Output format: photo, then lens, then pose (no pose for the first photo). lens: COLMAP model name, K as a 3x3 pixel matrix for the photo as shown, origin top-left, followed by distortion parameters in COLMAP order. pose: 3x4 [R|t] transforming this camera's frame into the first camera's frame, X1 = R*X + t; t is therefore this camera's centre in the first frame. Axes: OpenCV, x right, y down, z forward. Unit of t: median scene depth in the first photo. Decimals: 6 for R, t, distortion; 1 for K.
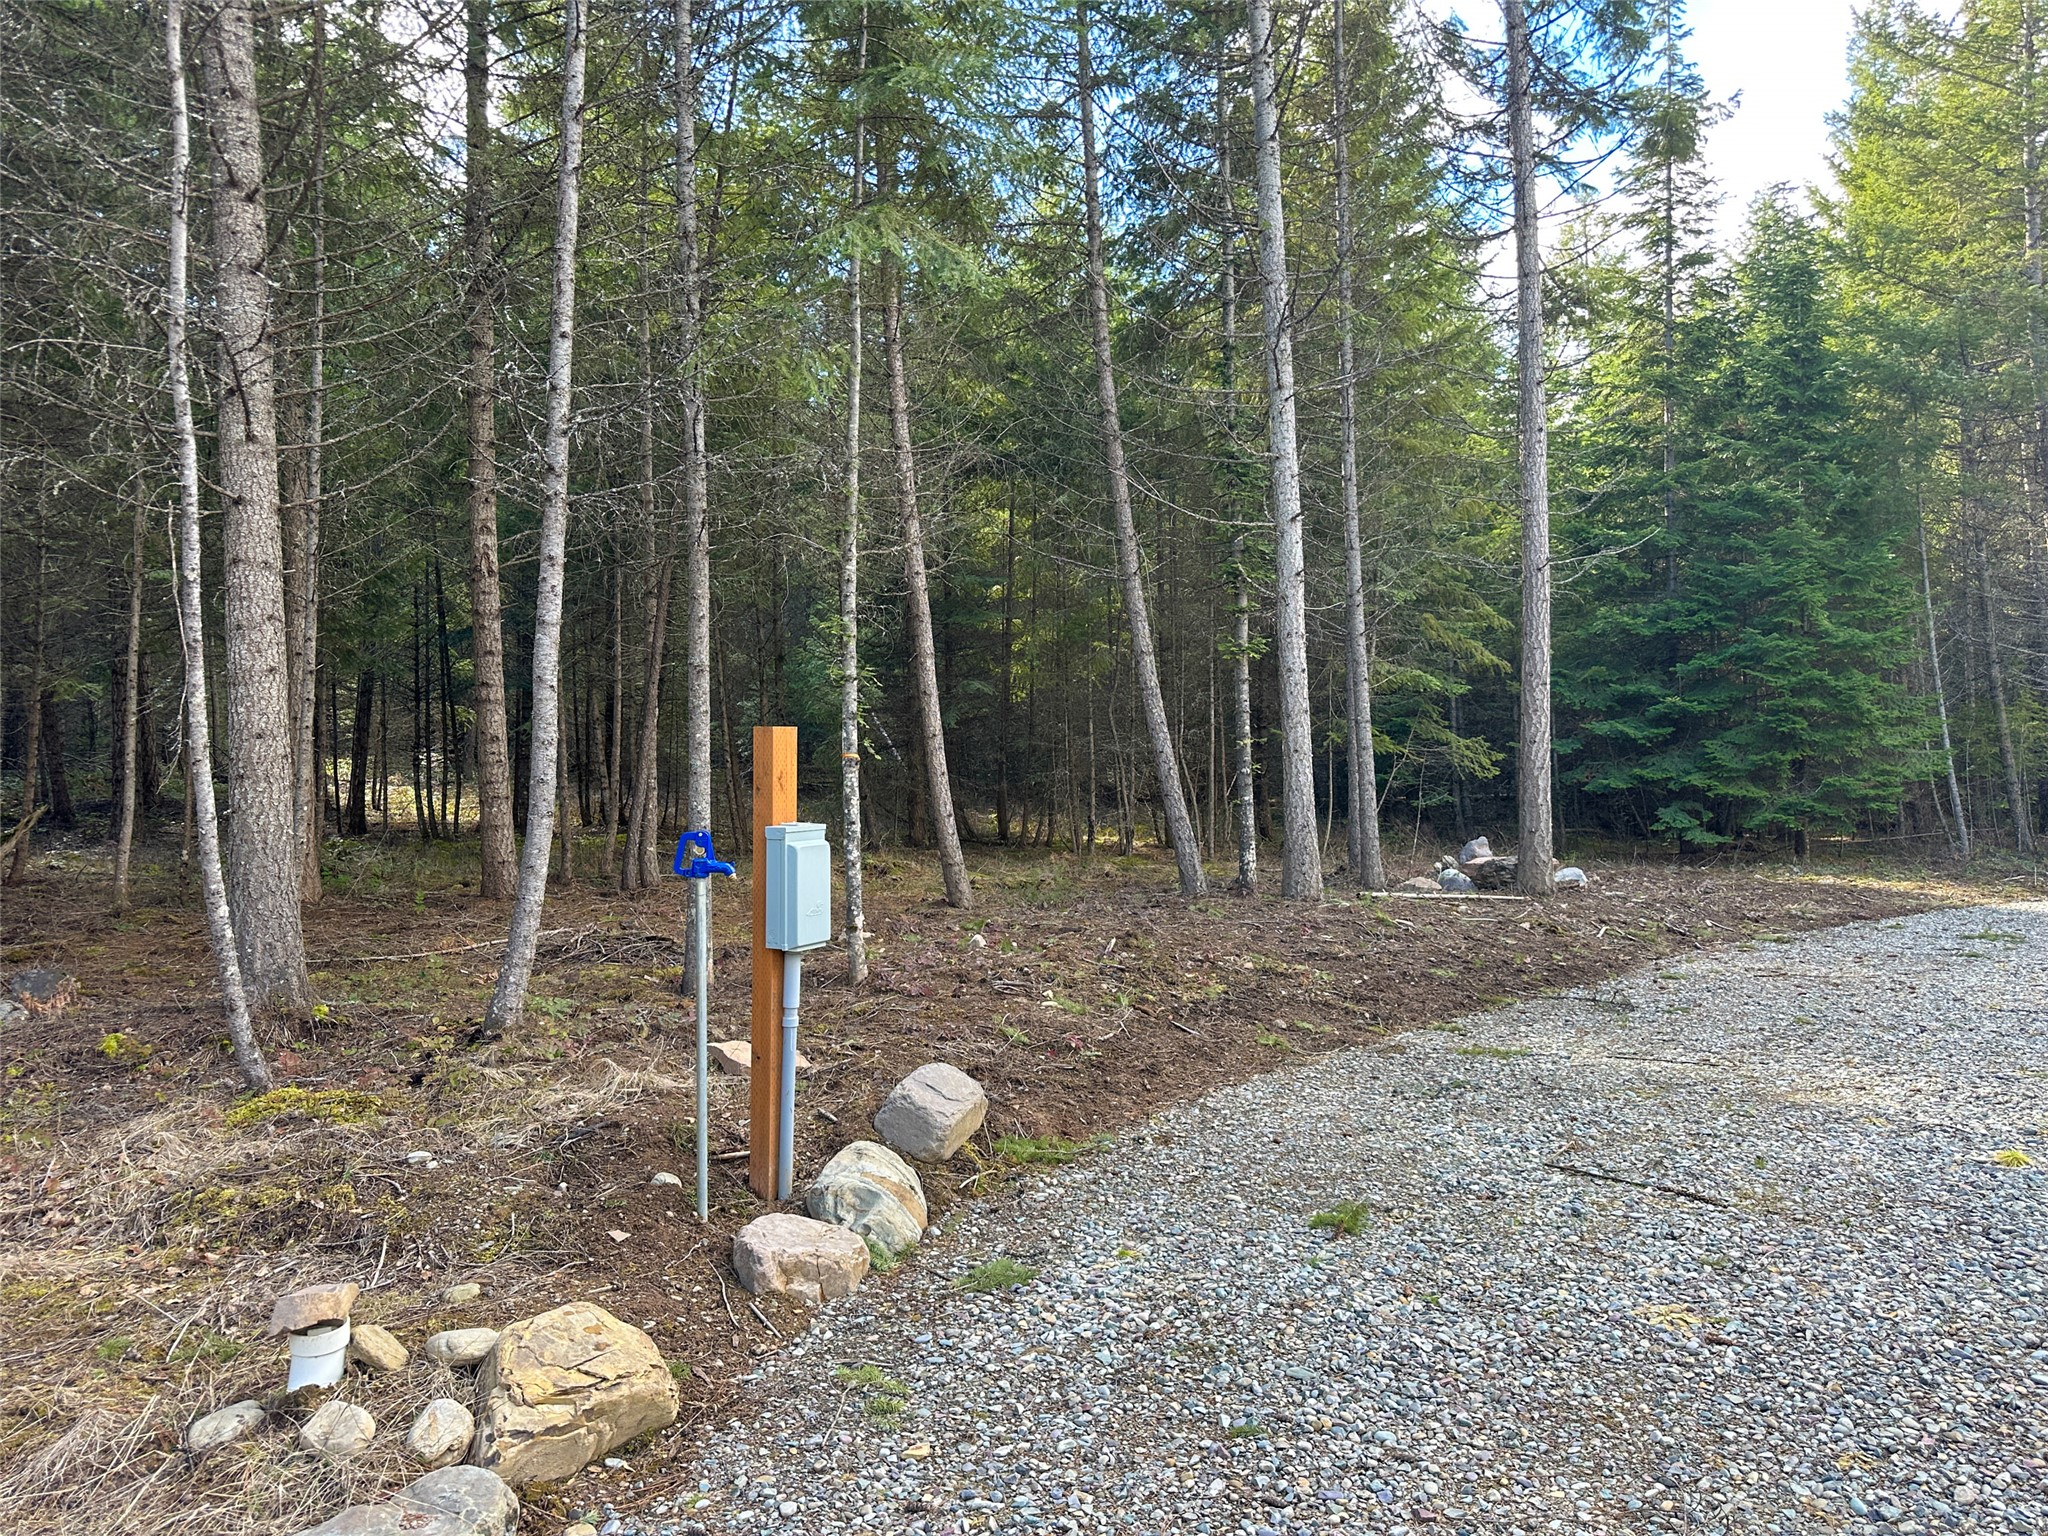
lens RADIAL K [[1410.0, 0, 1003.1], [0, 1410.0, 793.4], [0, 0, 1]] dist [0.014532, -0.028890]
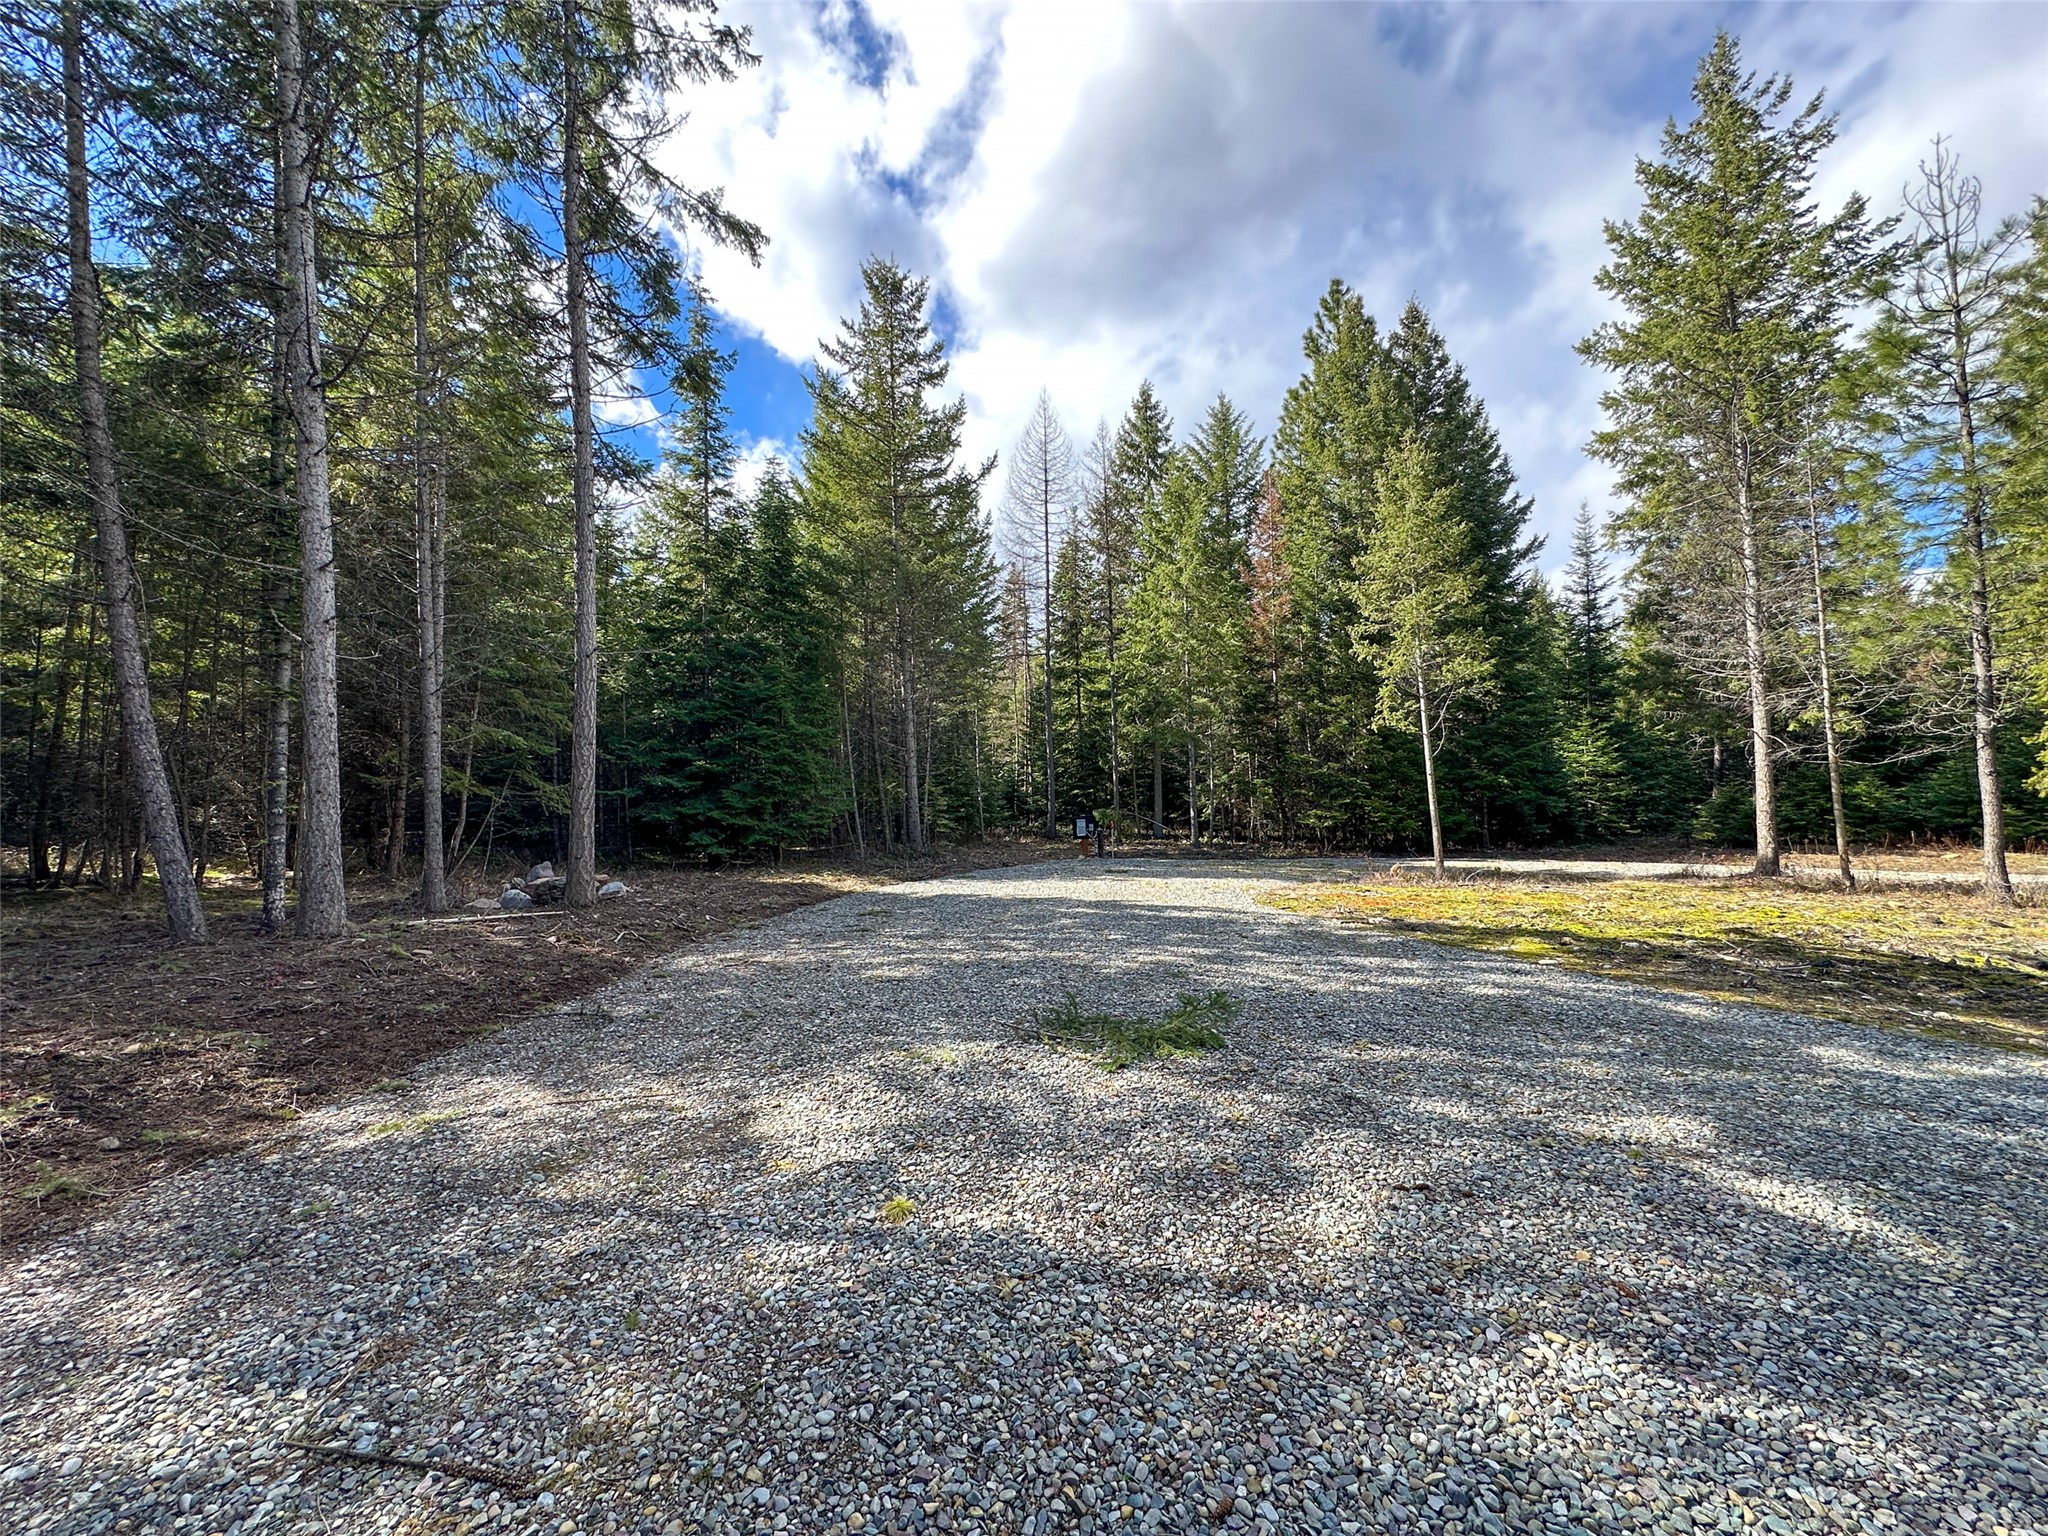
lens RADIAL K [[817.9, 0, 1021.7], [0, 817.9, 763.7], [0, 0, 1]] dist [0.001720, -0.000470]
pose [[0.704979, 0.039127, 0.708148, 0.123882], [0.010872, 0.997764, -0.065952, -0.004762], [-0.709144, 0.054193, 0.702977, 0.176173]]
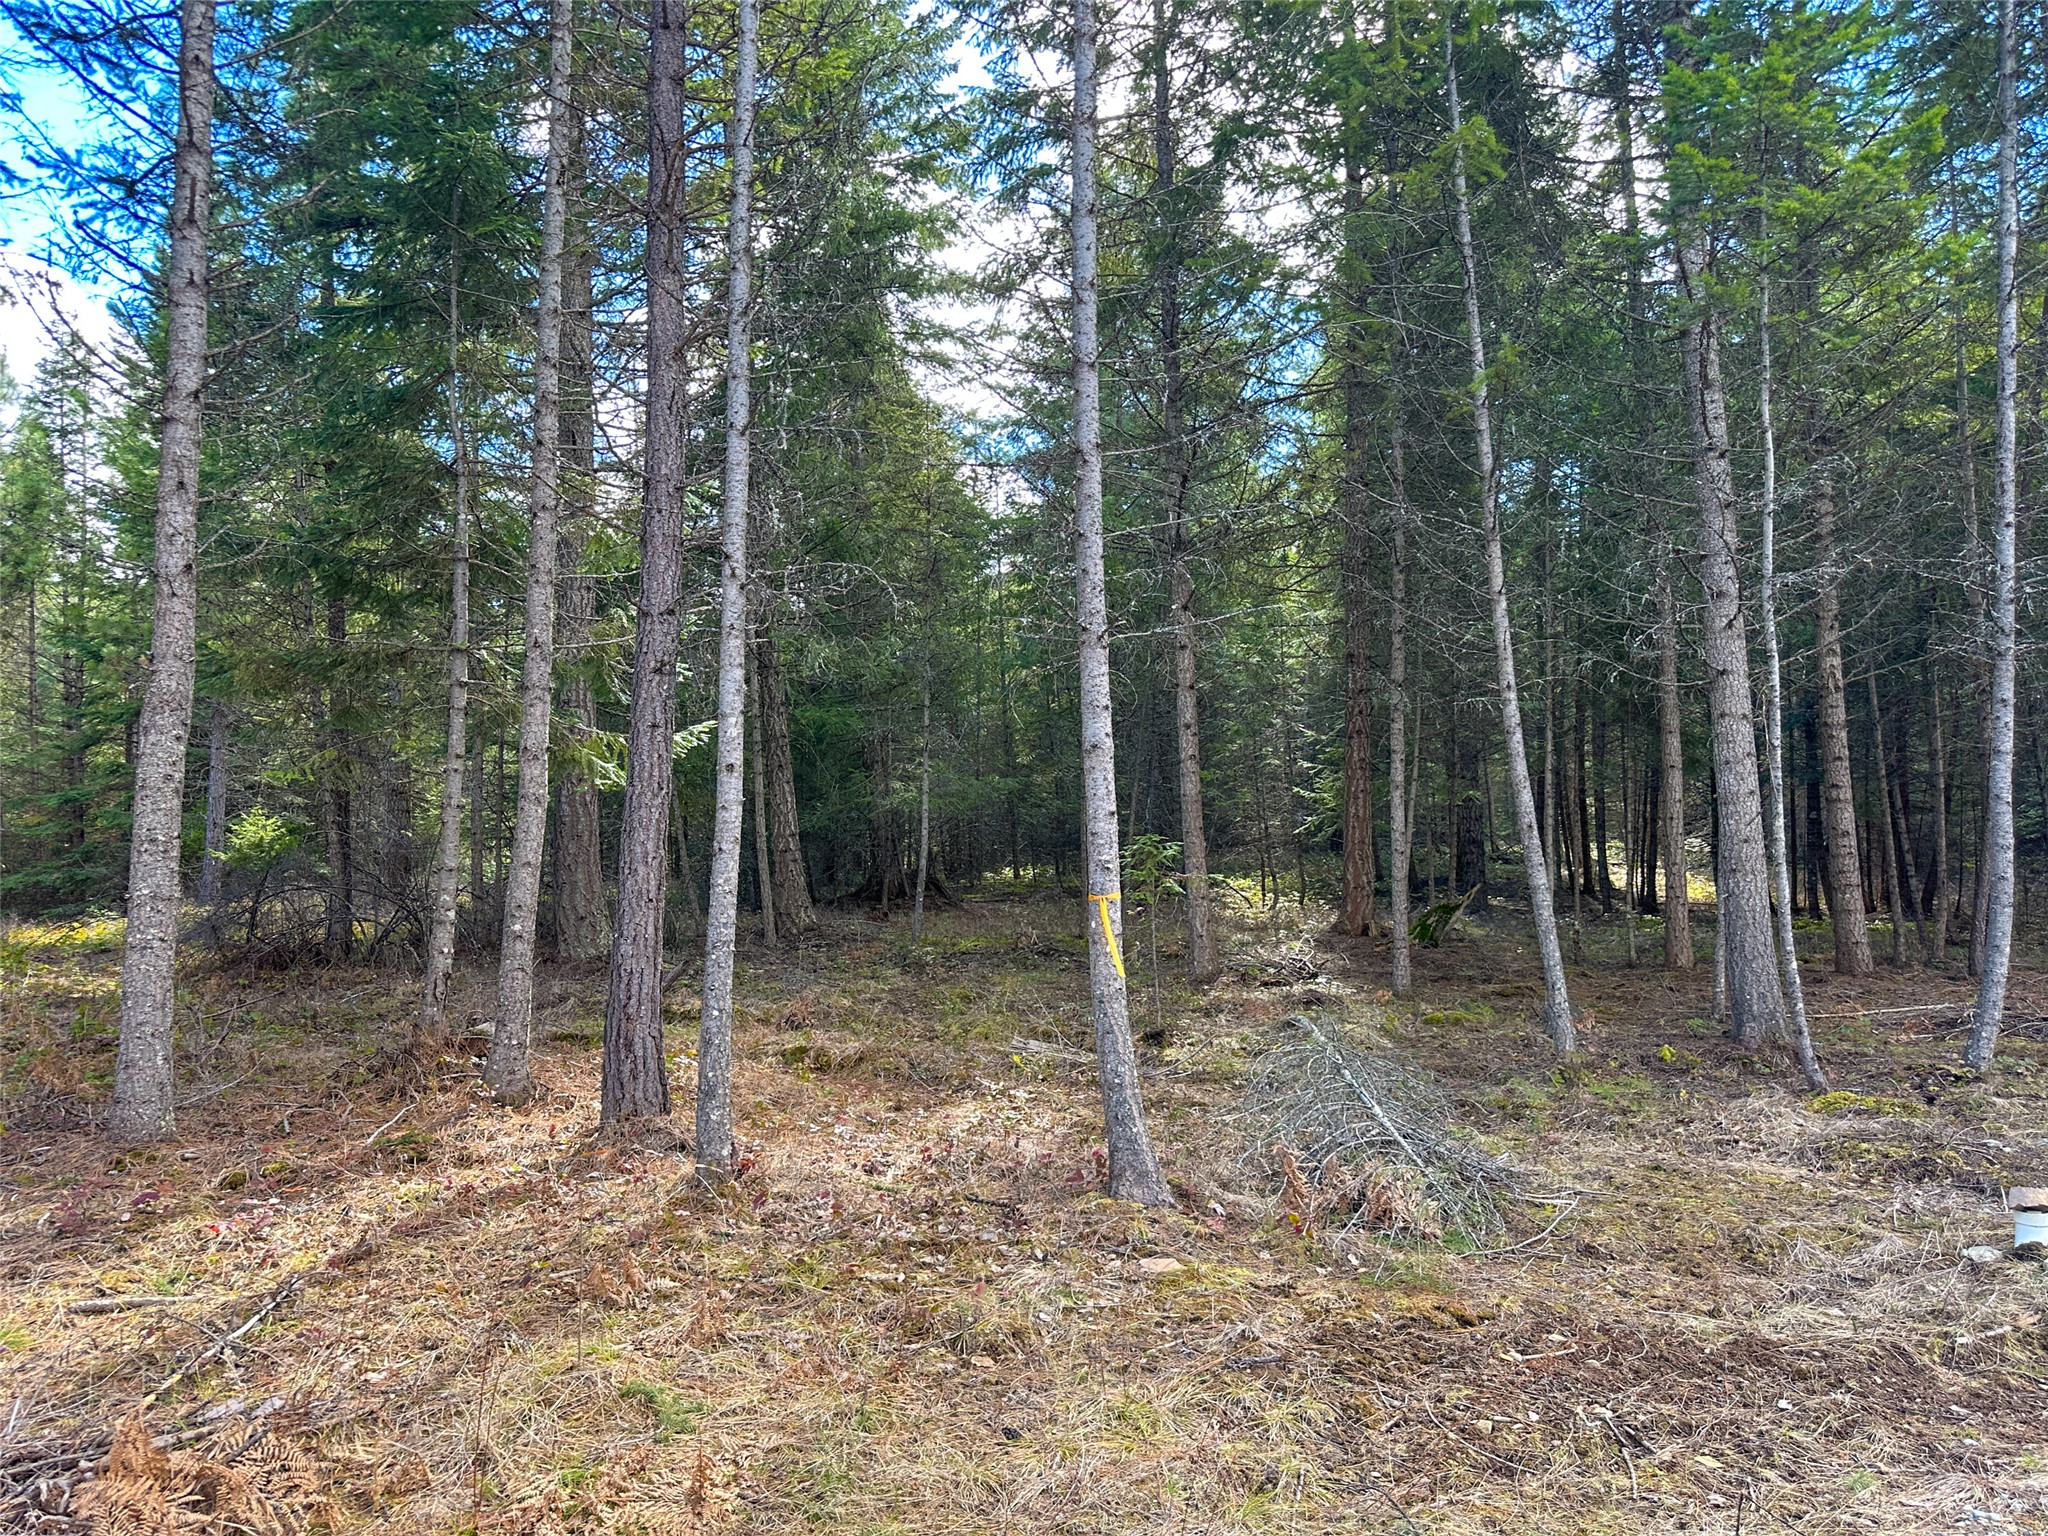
lens RADIAL K [[1410.0, 0, 1014.2], [0, 1410.0, 760.6], [0, 0, 1]] dist [0.014532, -0.028890]
pose [[0.715320, -0.039451, -0.697683, -0.035653], [-0.014984, 0.997310, -0.071756, -0.004599], [0.698637, 0.061782, 0.712804, -0.239521]]
